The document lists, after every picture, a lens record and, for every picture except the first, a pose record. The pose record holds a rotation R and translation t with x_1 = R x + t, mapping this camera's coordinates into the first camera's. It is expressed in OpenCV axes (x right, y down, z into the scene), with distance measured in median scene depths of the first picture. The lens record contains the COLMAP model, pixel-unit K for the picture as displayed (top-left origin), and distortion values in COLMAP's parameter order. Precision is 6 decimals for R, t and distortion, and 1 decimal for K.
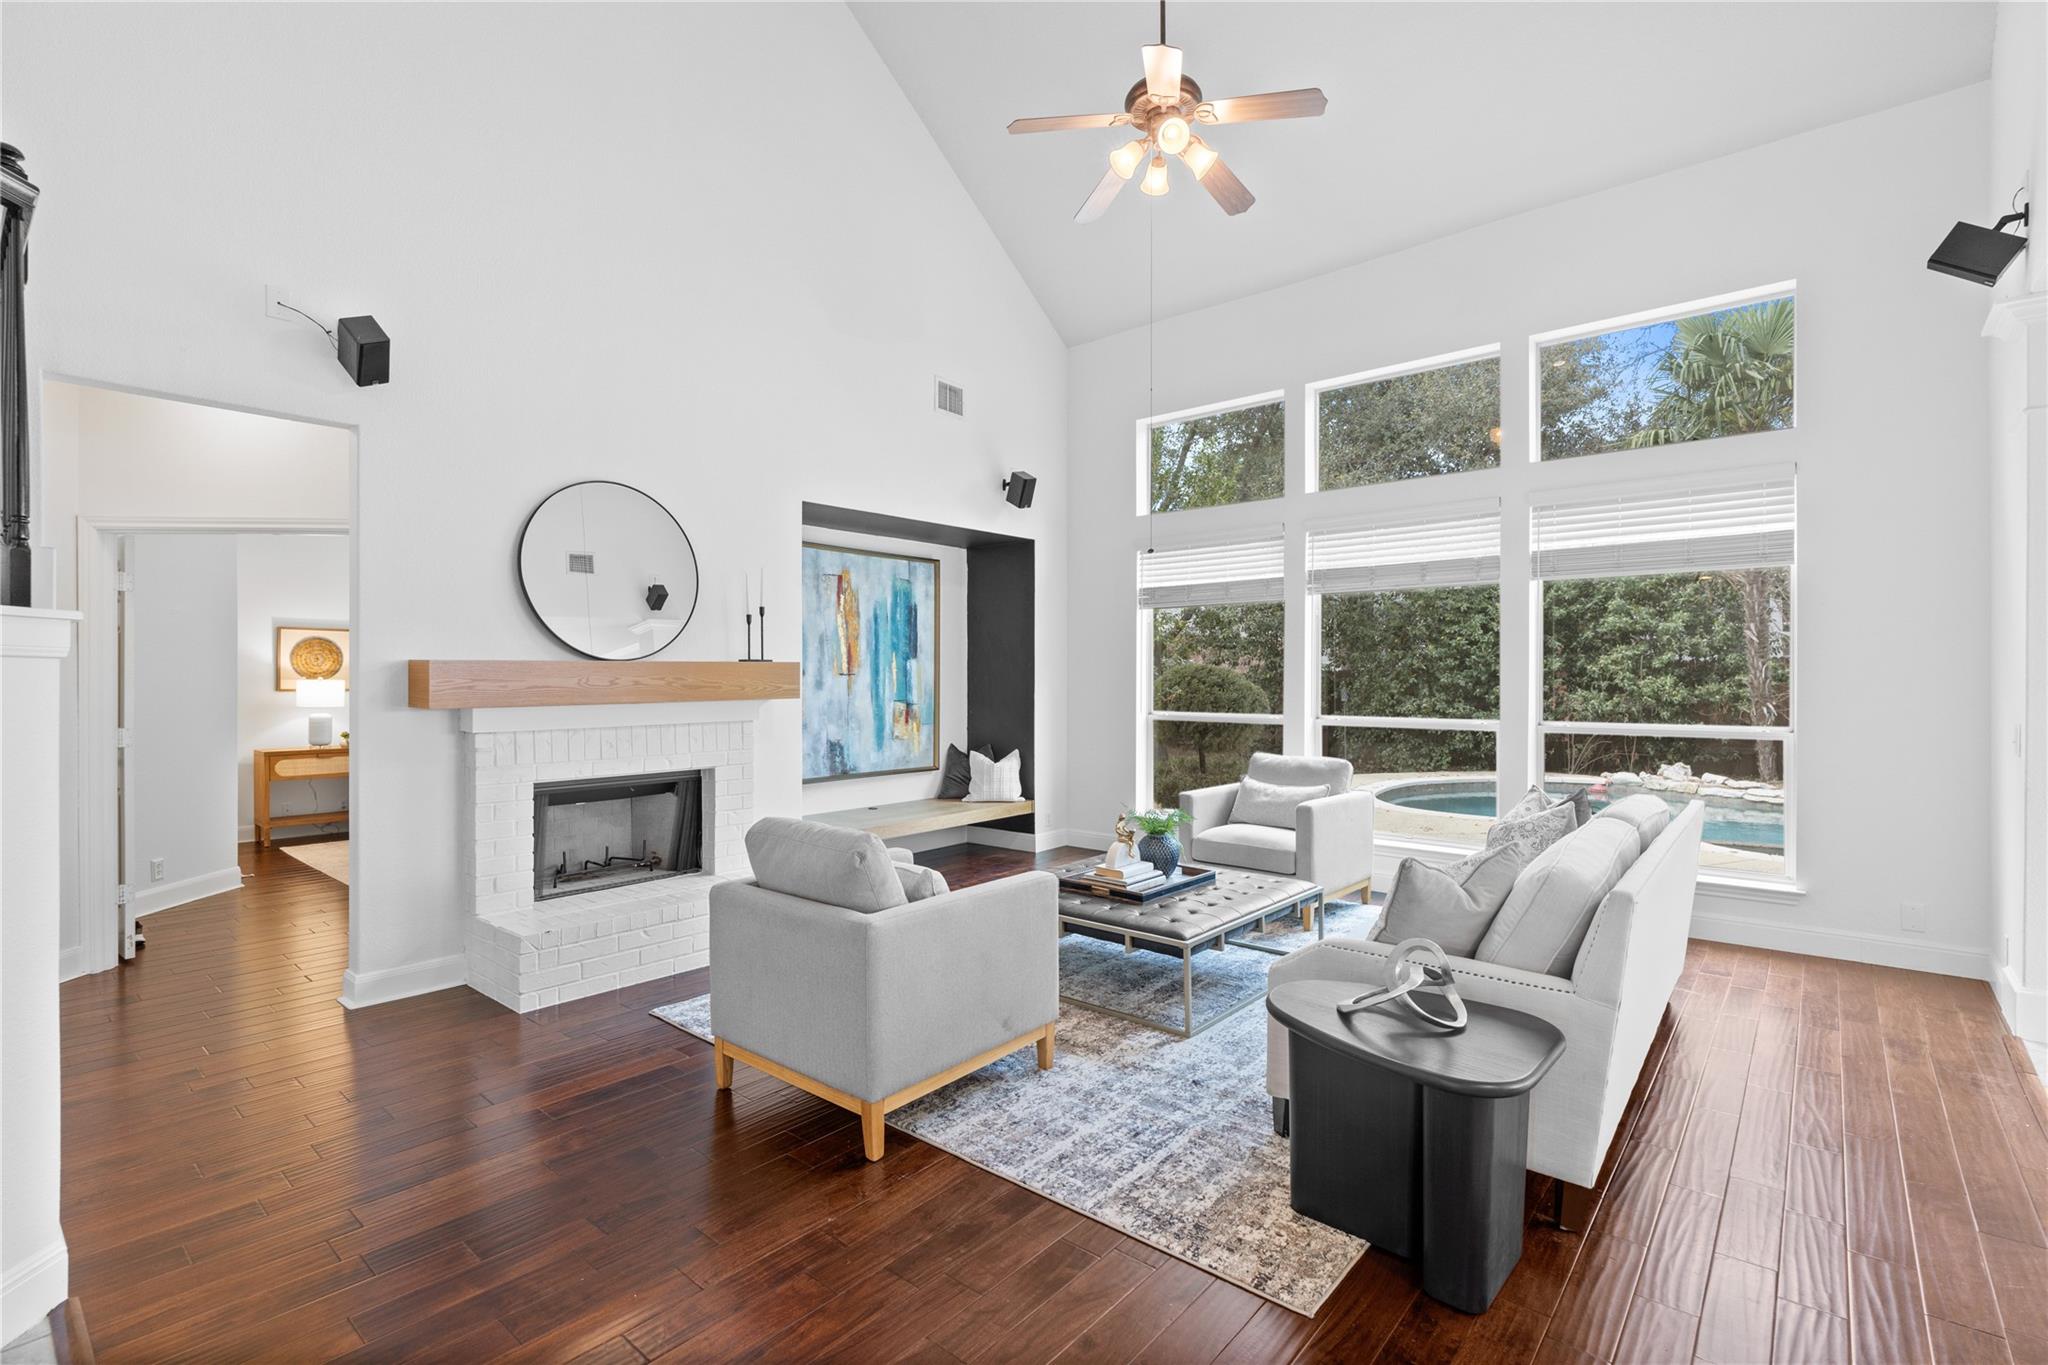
lens RADIAL K [[939.0, 0, 1009.0], [0, 939.0, 682.5], [0, 0, 1]] dist [0.012392, -0.000878]
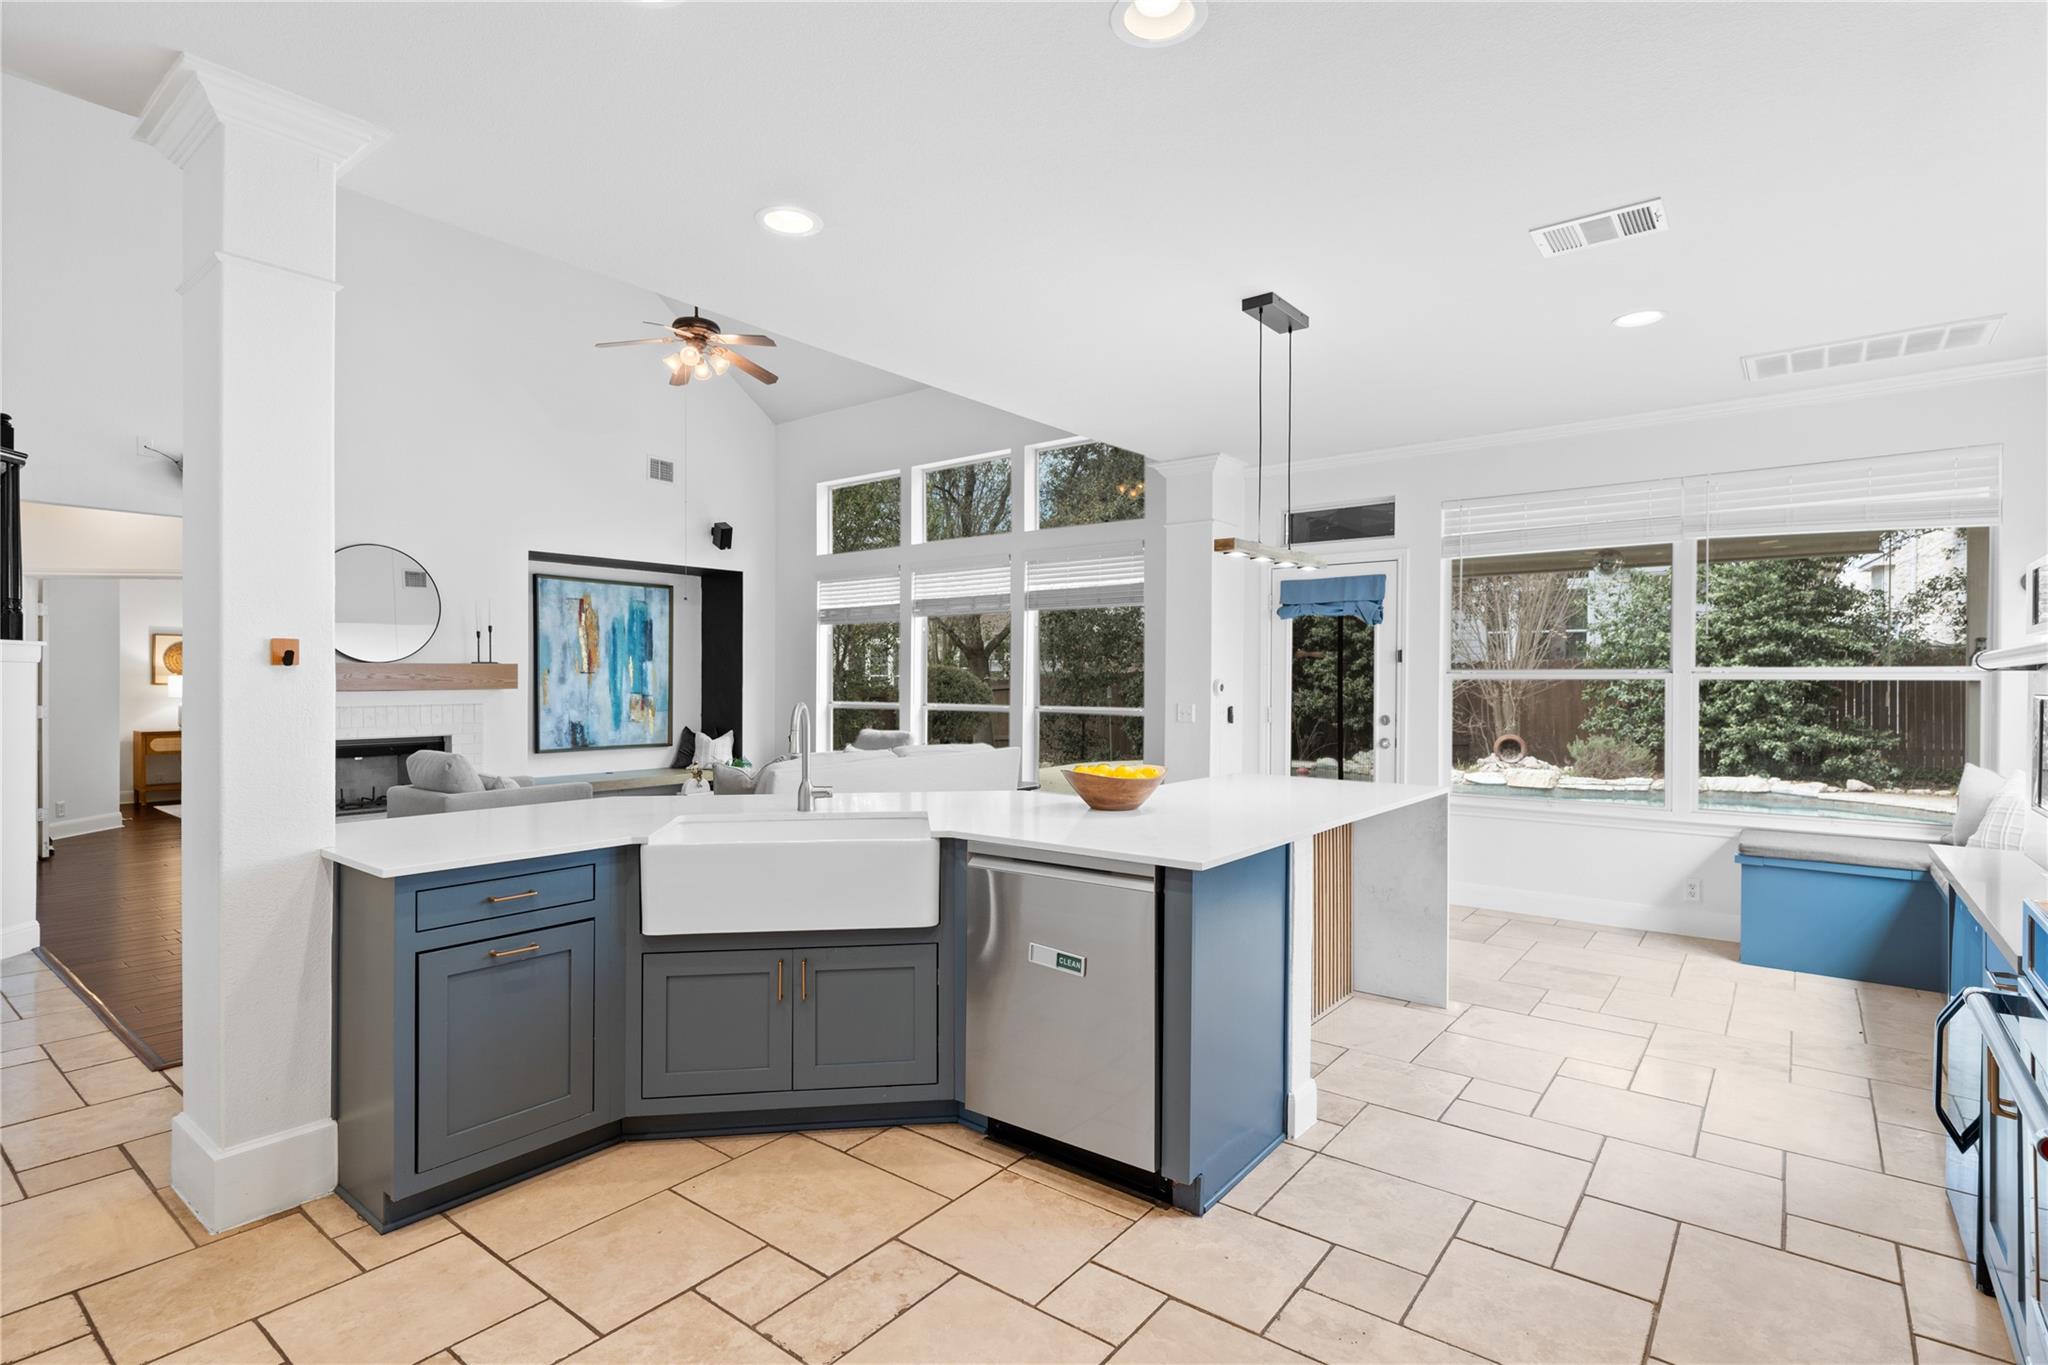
lens RADIAL K [[996.6, 0, 1012.5], [0, 996.6, 684.4], [0, 0, 1]] dist [0.004784, -0.001656]
pose [[0.999067, 0.002959, 0.043076, 0.366229], [-0.002998, 0.999995, 0.000829, 0.004965], [-0.043073, -0.000957, 0.999071, -0.442998]]
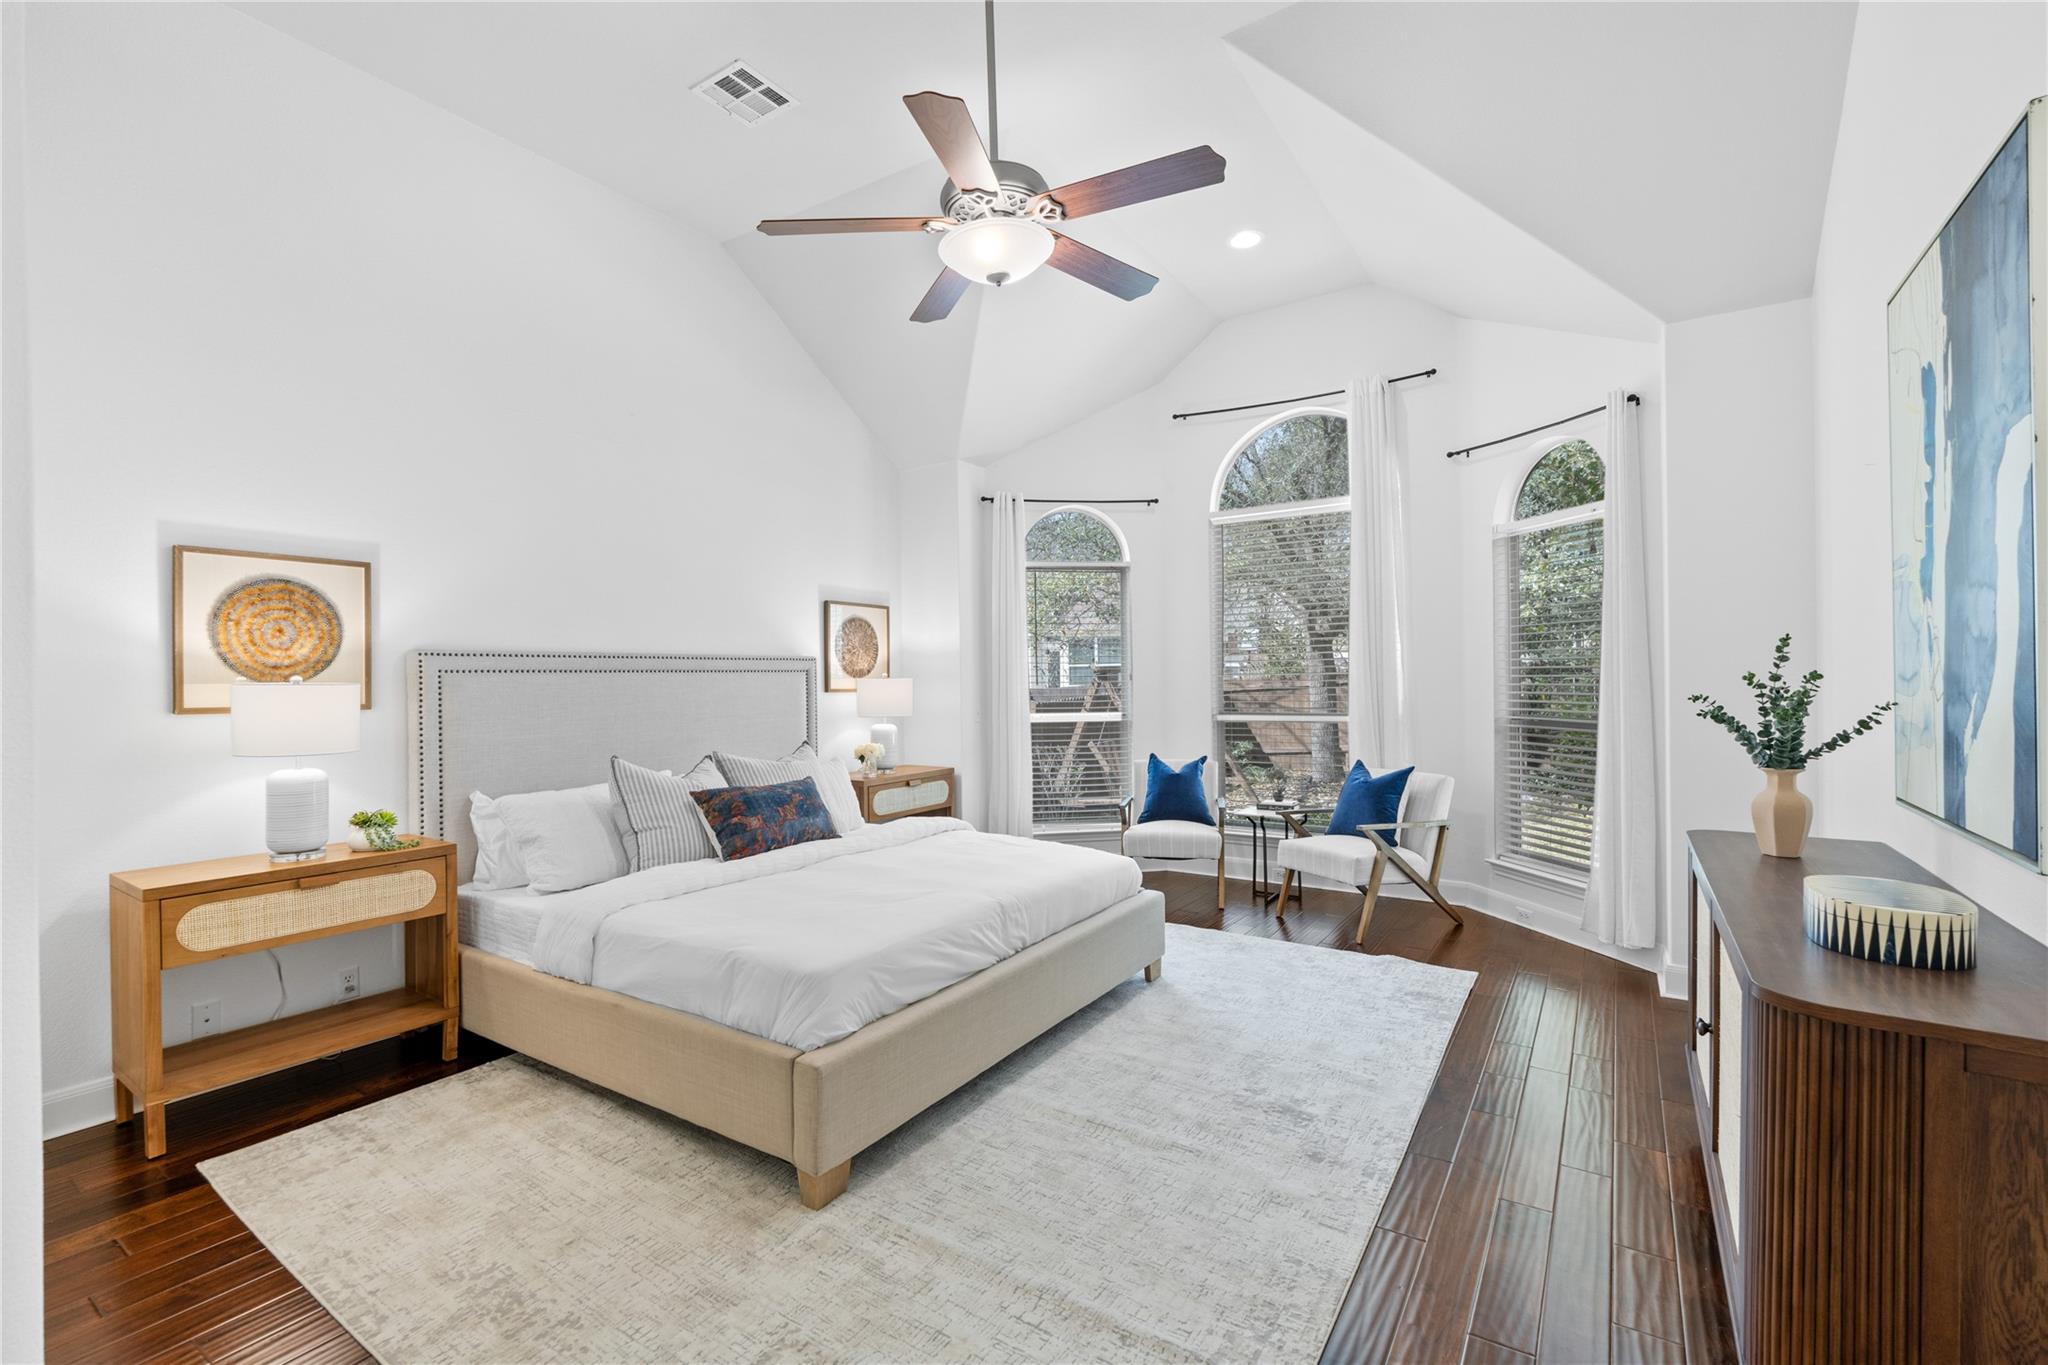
lens RADIAL K [[890.4, 0, 1025.6], [0, 890.4, 678.7], [0, 0, 1]] dist [0.001516, -0.003056]
pose [[0.990737, -0.004832, 0.135705, -0.557908], [0.004909, 0.999988, -0.000234, -0.003553], [-0.135702, 0.000898, 0.990749, 0.691780]]
